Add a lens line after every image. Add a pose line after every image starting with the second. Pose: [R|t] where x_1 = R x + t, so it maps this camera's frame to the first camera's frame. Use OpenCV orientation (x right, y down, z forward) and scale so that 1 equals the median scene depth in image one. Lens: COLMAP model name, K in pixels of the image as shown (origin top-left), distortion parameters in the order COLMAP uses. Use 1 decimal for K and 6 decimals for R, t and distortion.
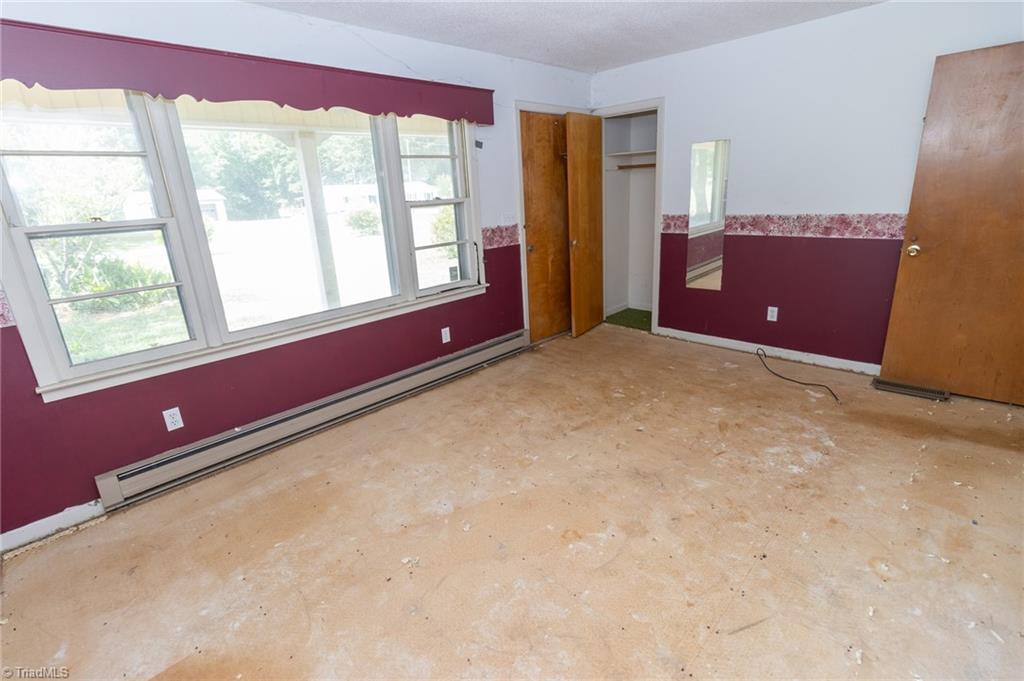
lens RADIAL K [[488.3, 0, 507.9], [0, 488.3, 335.0], [0, 0, 1]] dist [-0.000570, 0.000424]
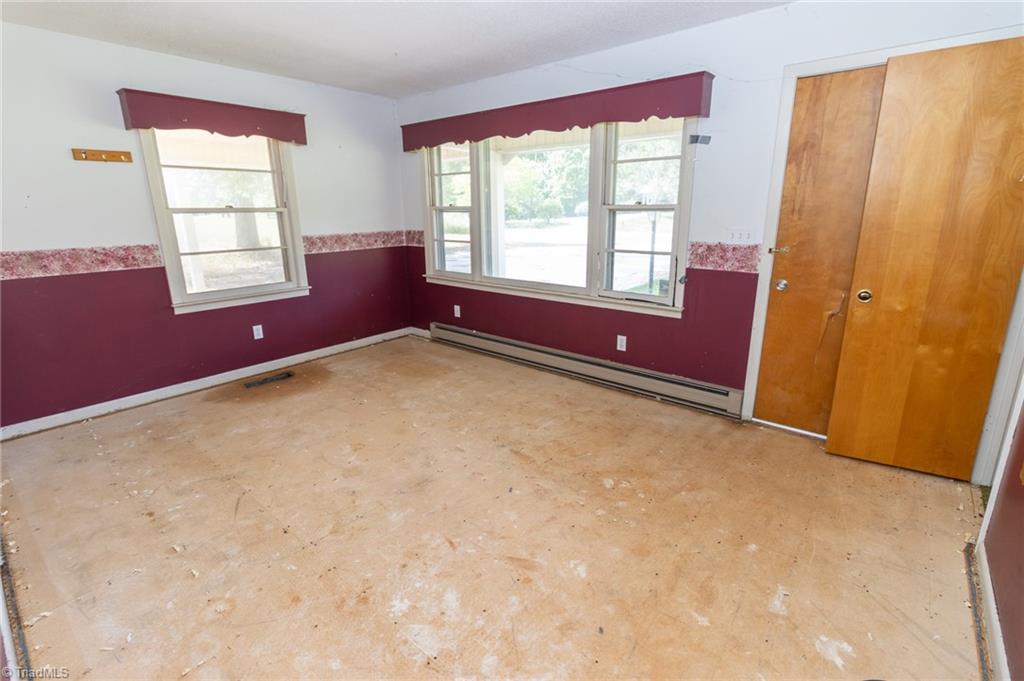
lens RADIAL K [[488.3, 0, 507.9], [0, 488.3, 335.0], [0, 0, 1]] dist [-0.000570, 0.000424]
pose [[0.044836, 0.307362, -0.950536, 0.857913], [-0.277849, 0.917787, 0.283667, -0.249246], [0.959578, 0.251387, 0.126550, 0.714881]]
